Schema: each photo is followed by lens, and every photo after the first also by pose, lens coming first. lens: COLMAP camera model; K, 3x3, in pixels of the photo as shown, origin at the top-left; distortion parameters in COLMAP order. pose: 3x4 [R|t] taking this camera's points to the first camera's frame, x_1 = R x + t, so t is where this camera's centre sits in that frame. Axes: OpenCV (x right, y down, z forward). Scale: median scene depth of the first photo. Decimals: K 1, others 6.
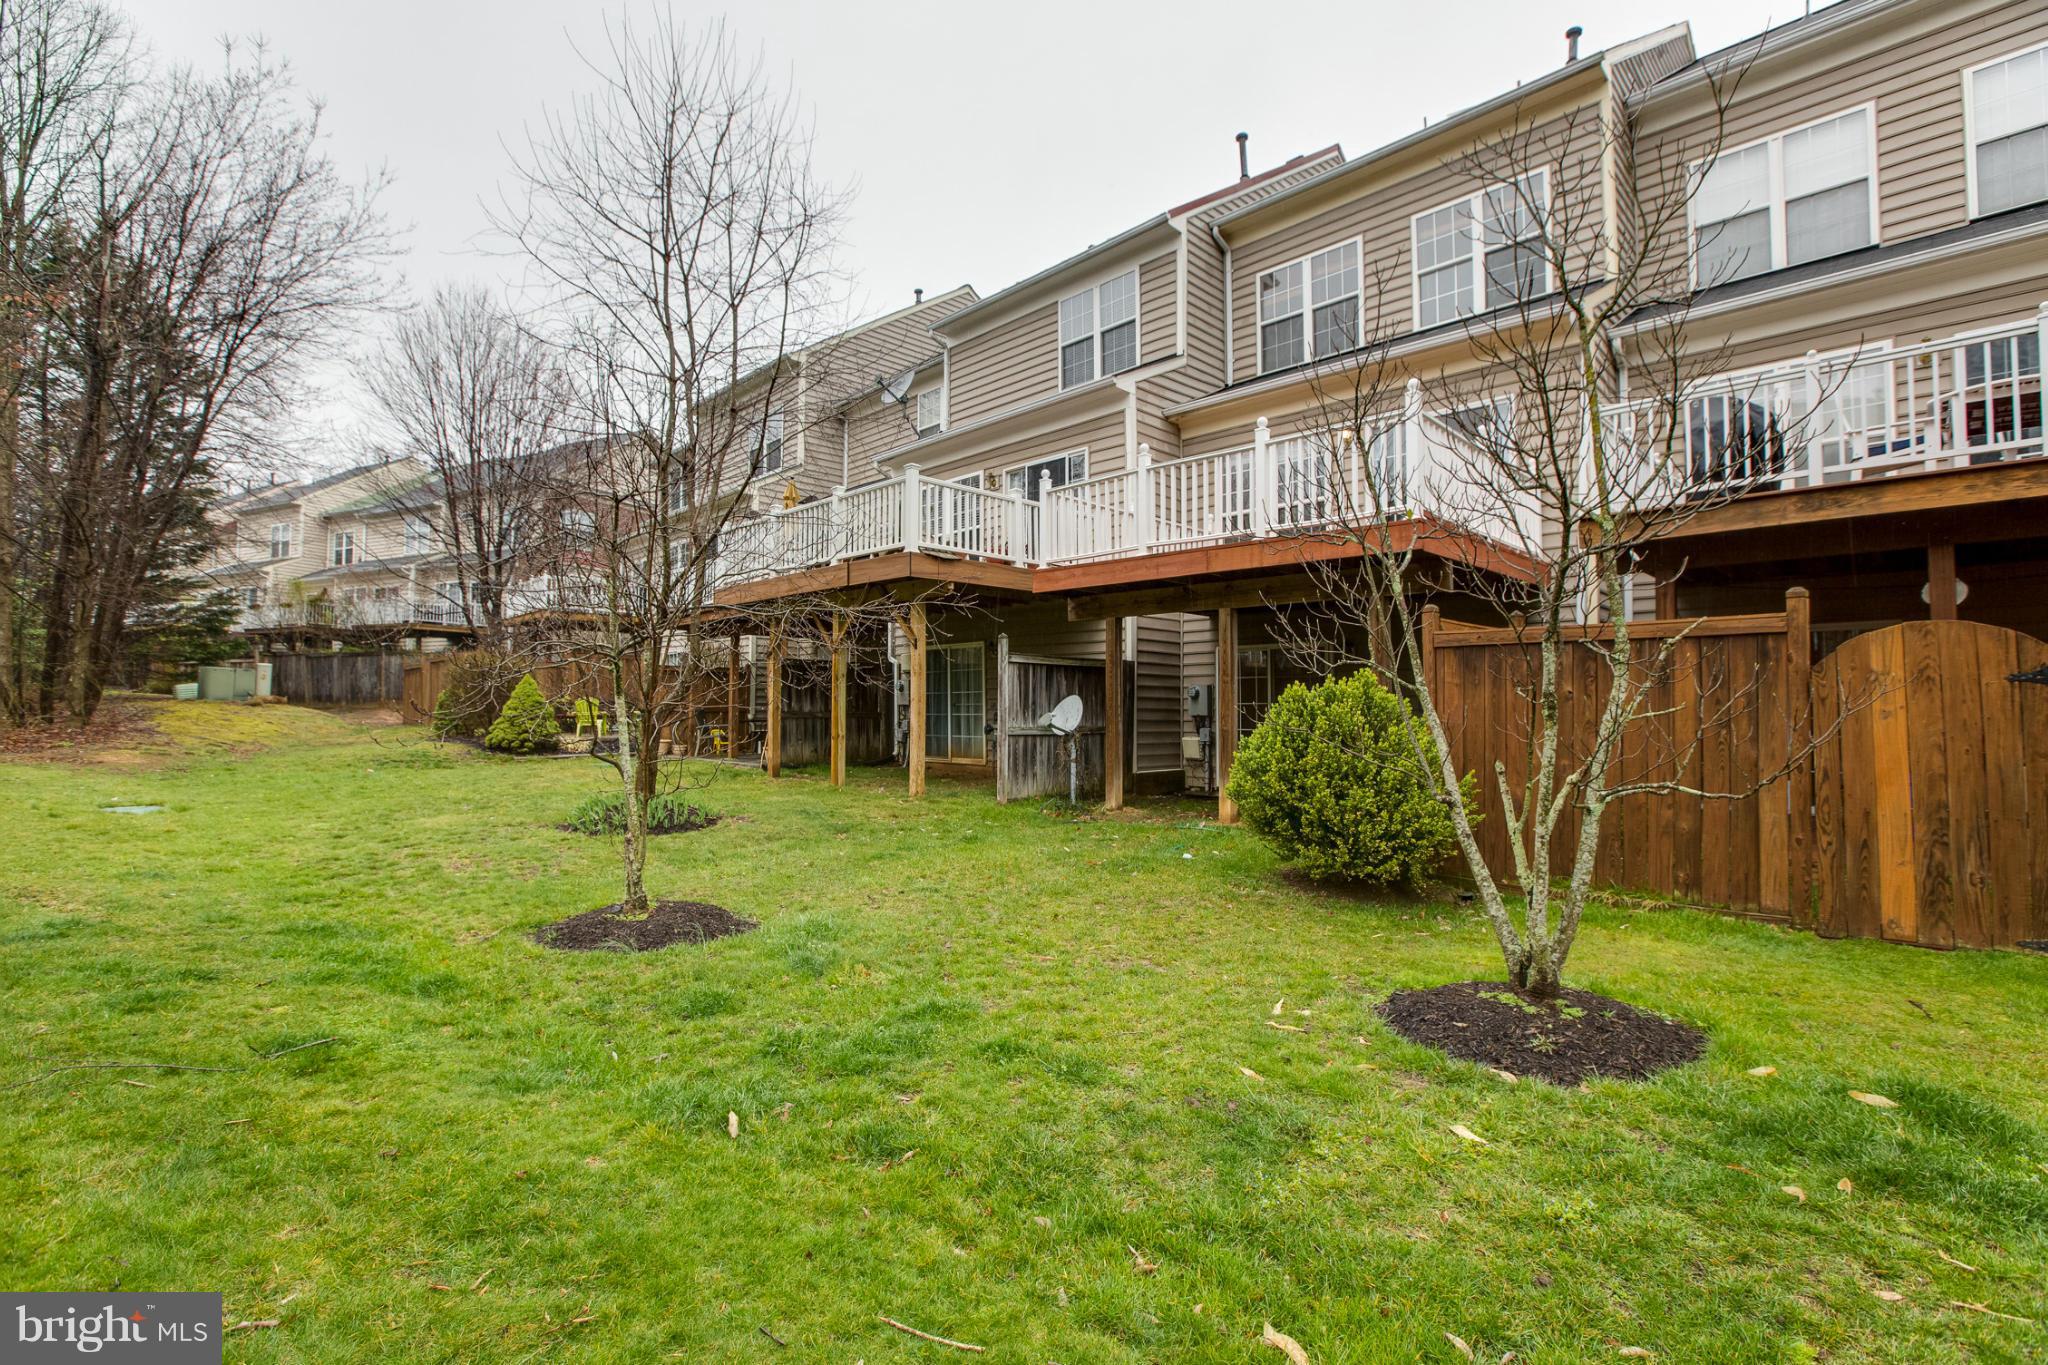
lens RADIAL K [[973.0, 0, 1032.2], [0, 973.0, 670.0], [0, 0, 1]] dist [-0.055217, 0.028558]
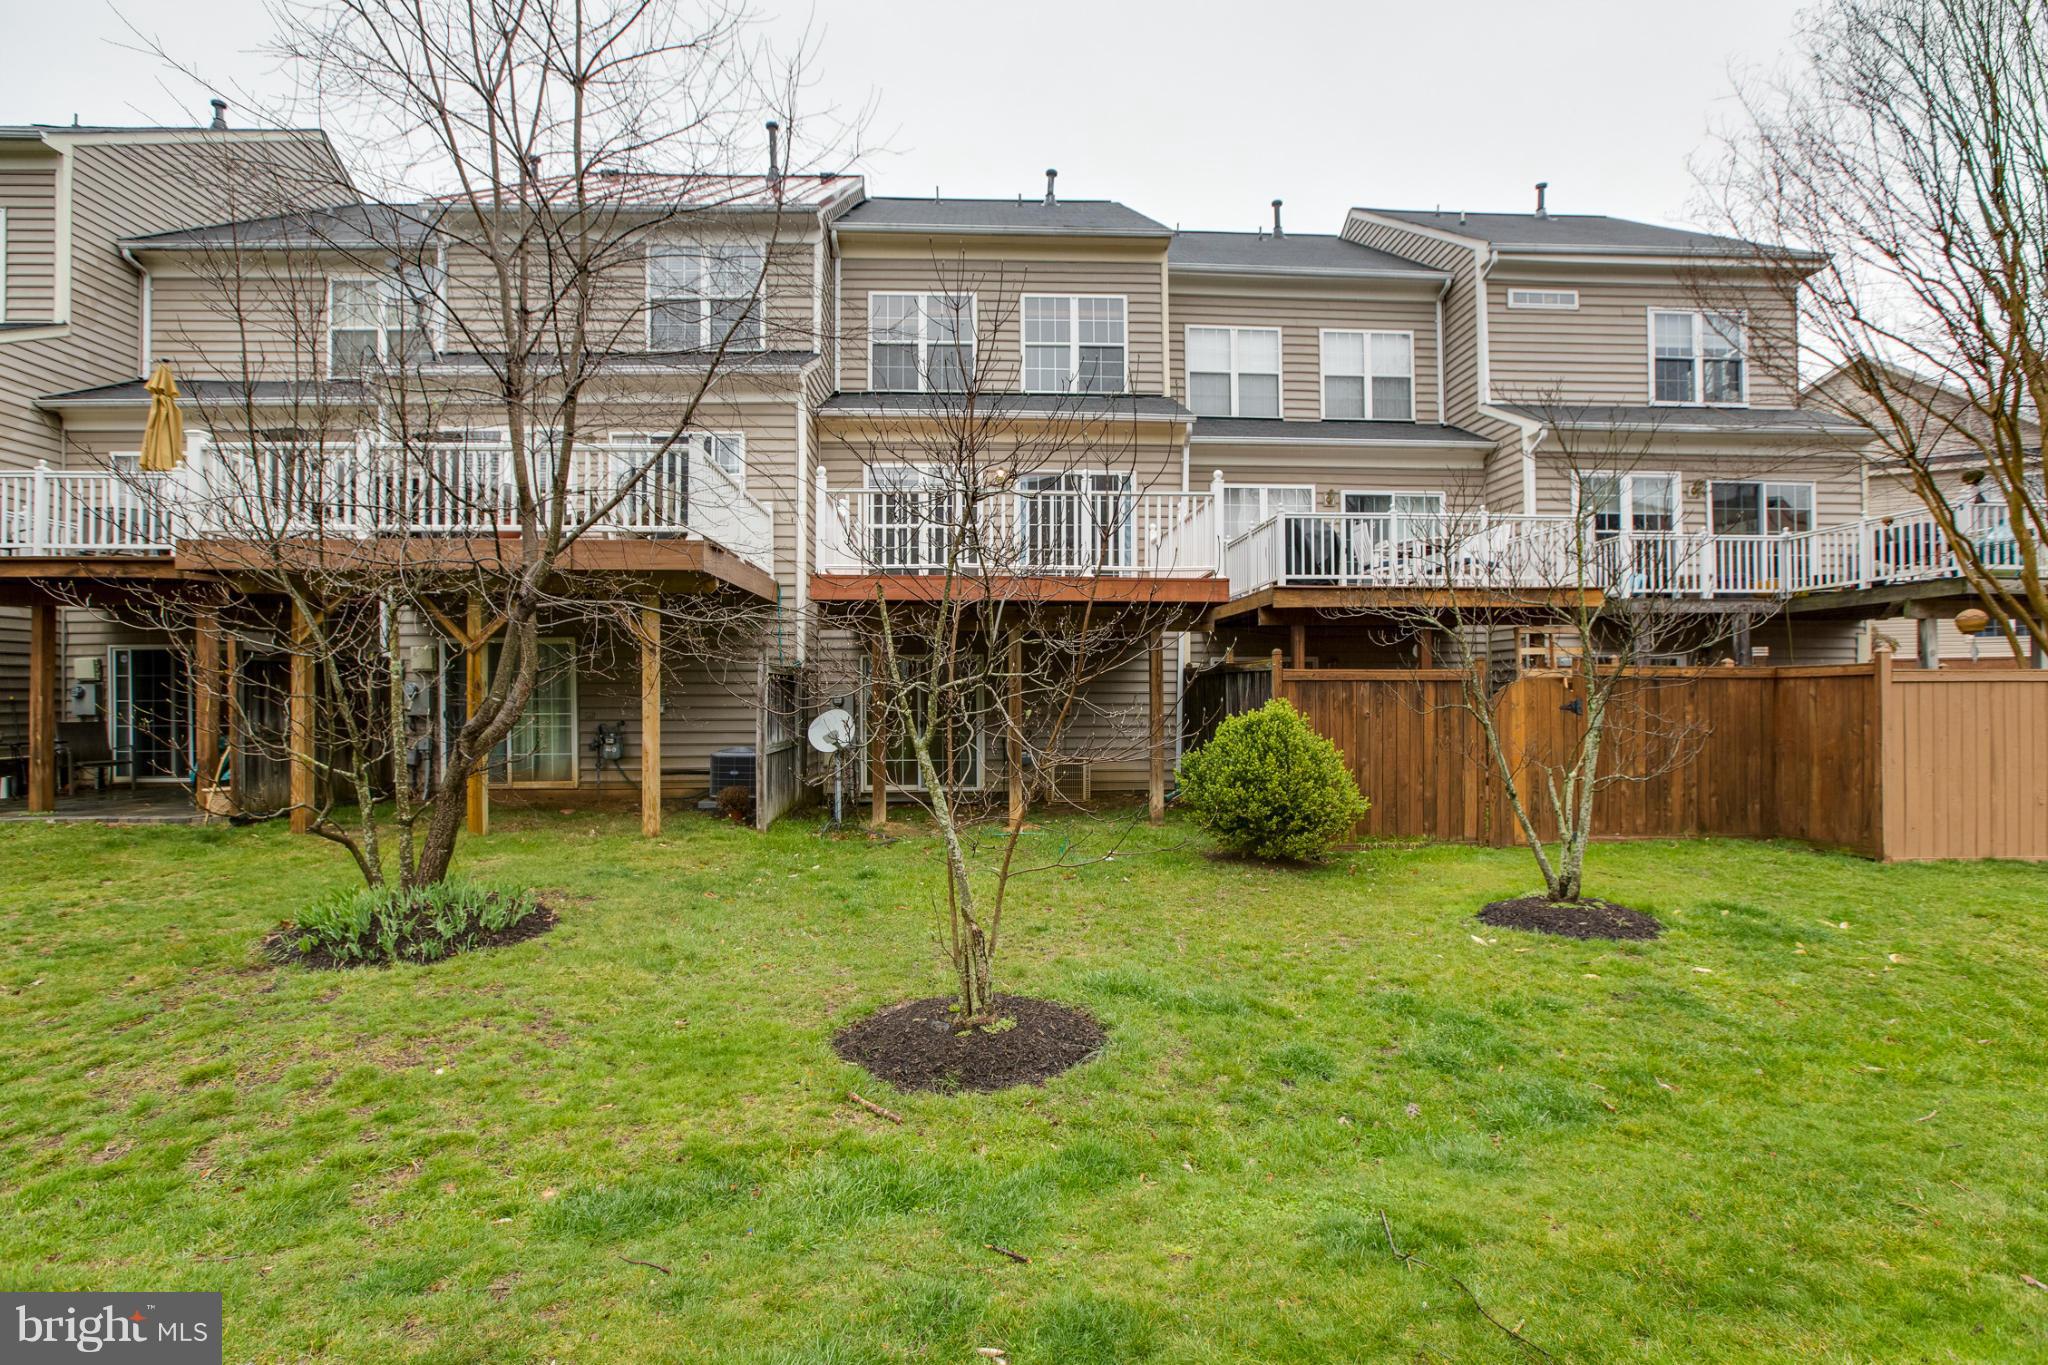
lens RADIAL K [[959.6, 0, 1024.0], [0, 959.6, 682.5], [0, 0, 1]] dist [-0.028317, 0.000358]
pose [[0.632831, 0.013237, 0.774177, -0.653905], [-0.026572, 0.999636, 0.004628, -0.008136], [-0.773834, -0.023500, 0.632952, 0.341446]]
